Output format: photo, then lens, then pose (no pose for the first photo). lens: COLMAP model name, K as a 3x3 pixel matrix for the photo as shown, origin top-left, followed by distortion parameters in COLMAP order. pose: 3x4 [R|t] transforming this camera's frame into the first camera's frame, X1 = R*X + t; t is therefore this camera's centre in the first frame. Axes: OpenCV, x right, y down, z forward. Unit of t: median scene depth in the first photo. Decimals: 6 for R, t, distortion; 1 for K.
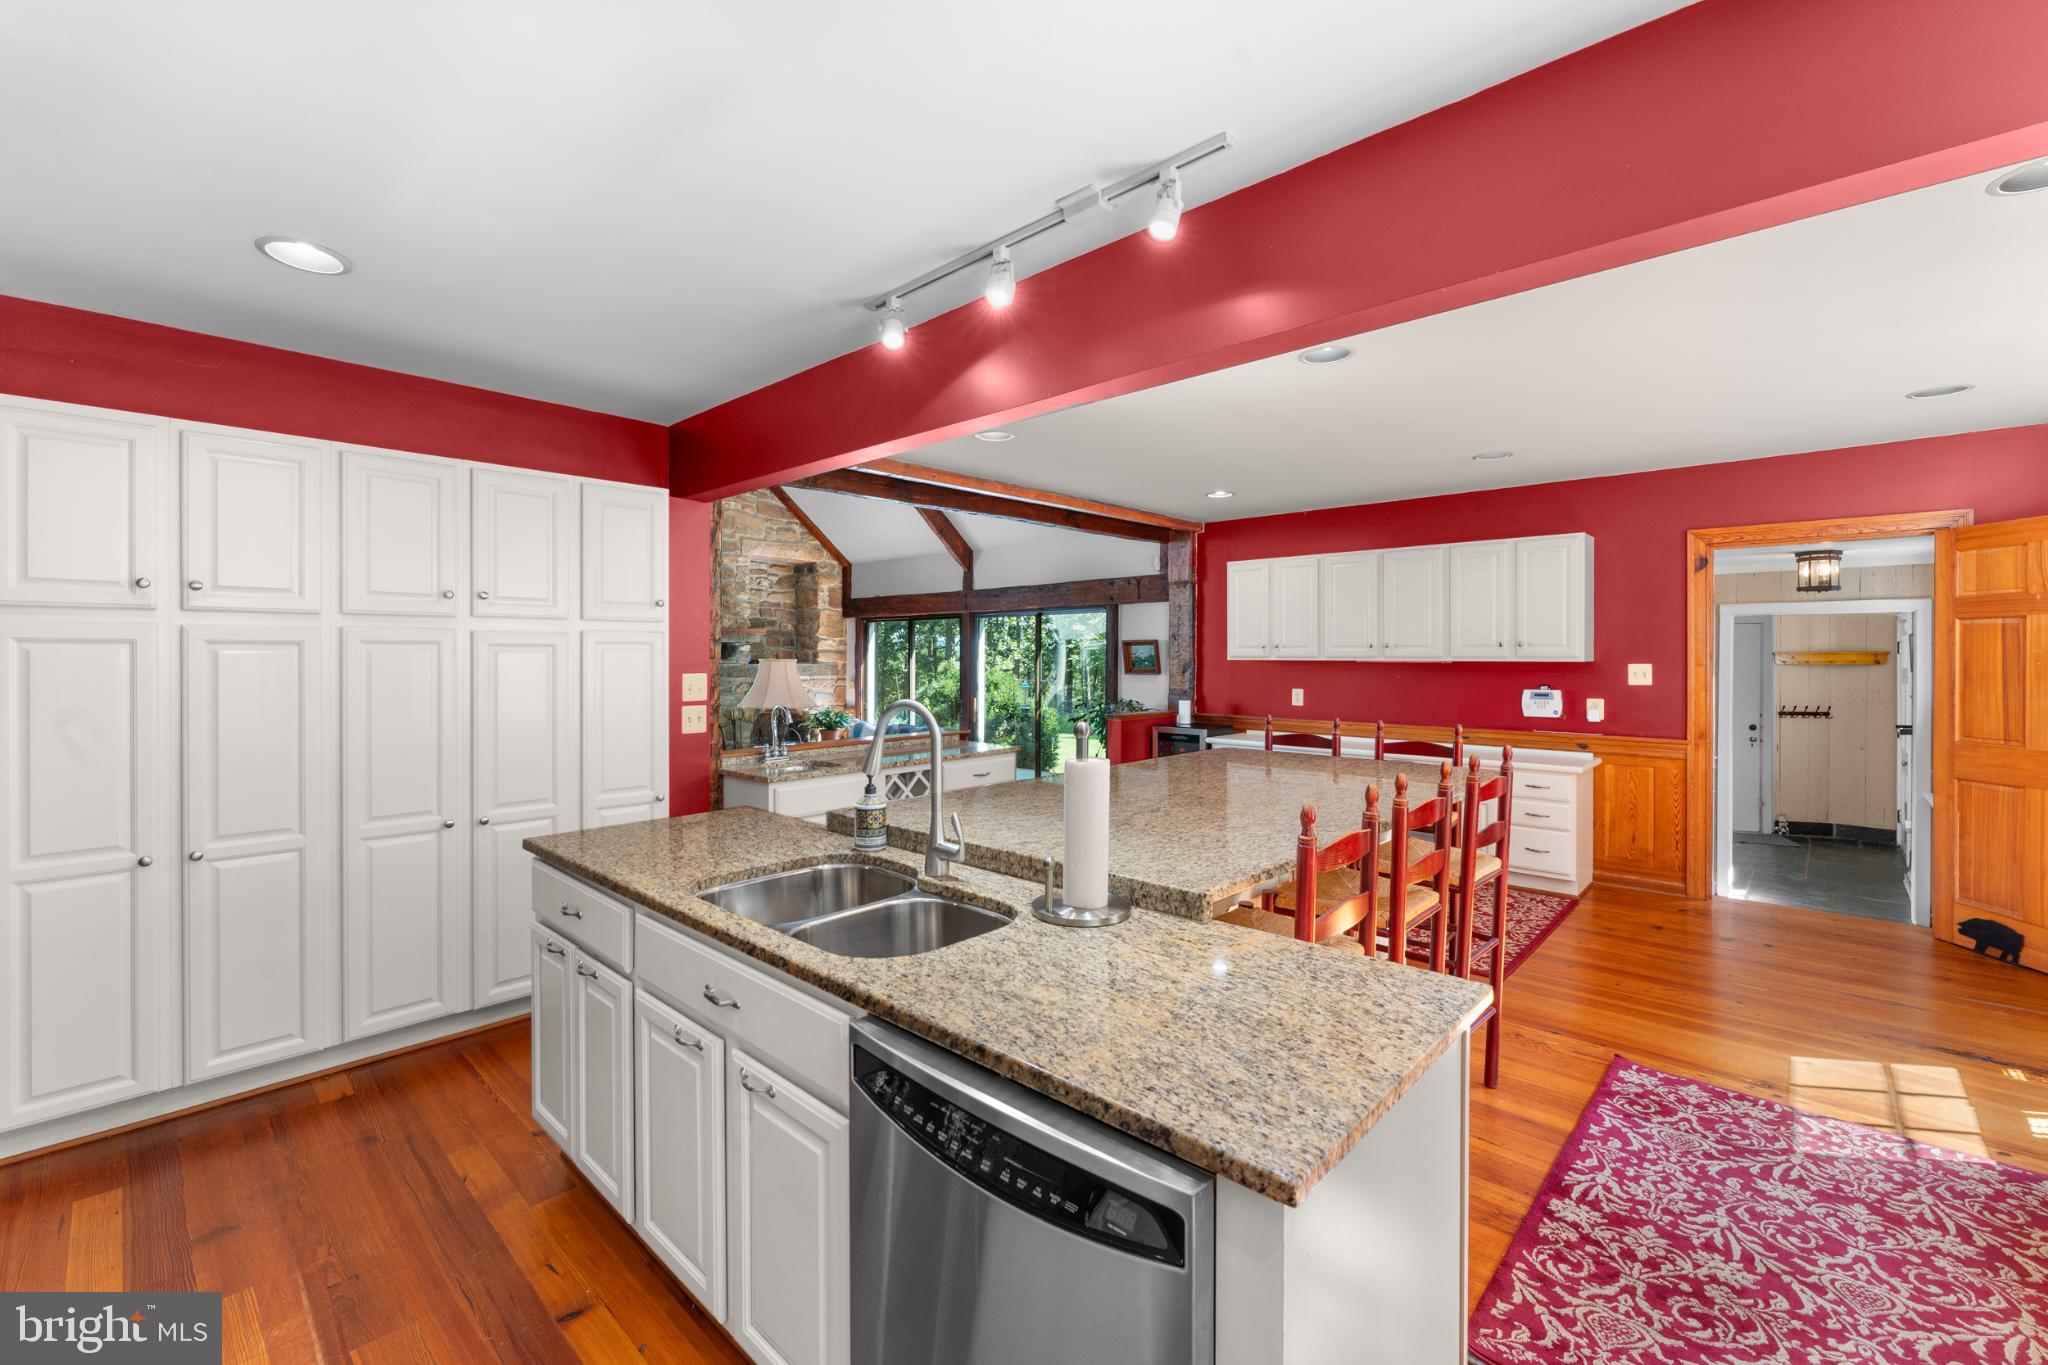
lens RADIAL K [[854.0, 0, 1031.4], [0, 854.0, 671.9], [0, 0, 1]] dist [-0.008017, -0.000253]
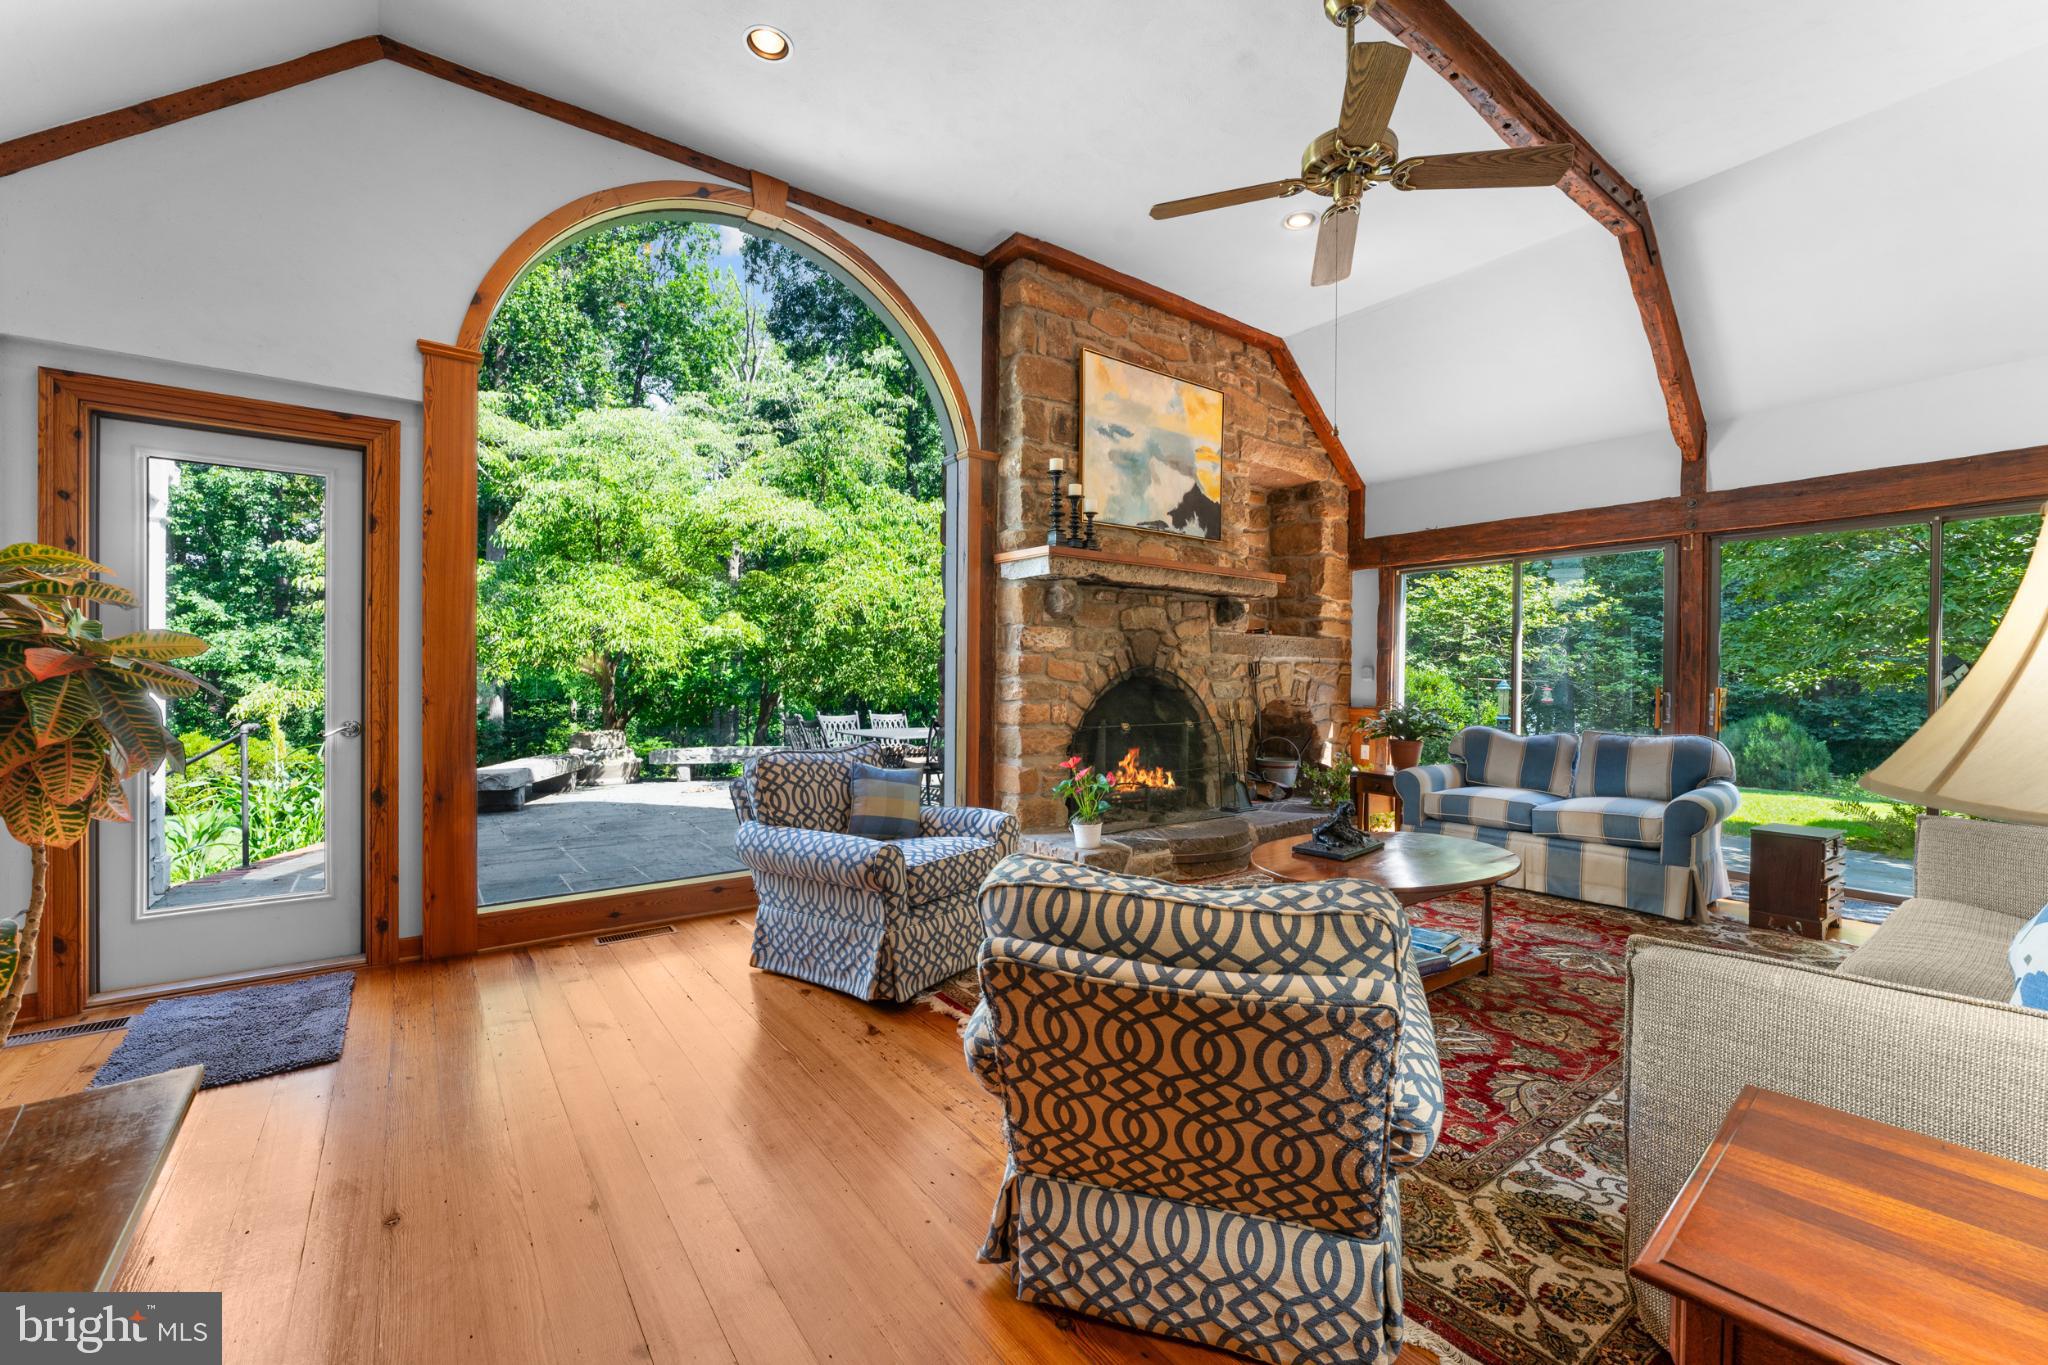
lens RADIAL K [[834.1, 0, 1035.0], [0, 834.1, 680.8], [0, 0, 1]] dist [0.000143, 0.000458]
pose [[0.984194, 0.006655, -0.176971, -0.497942], [-0.009123, 0.999872, -0.013134, 0.046281], [0.176861, 0.014541, 0.984128, 0.487506]]
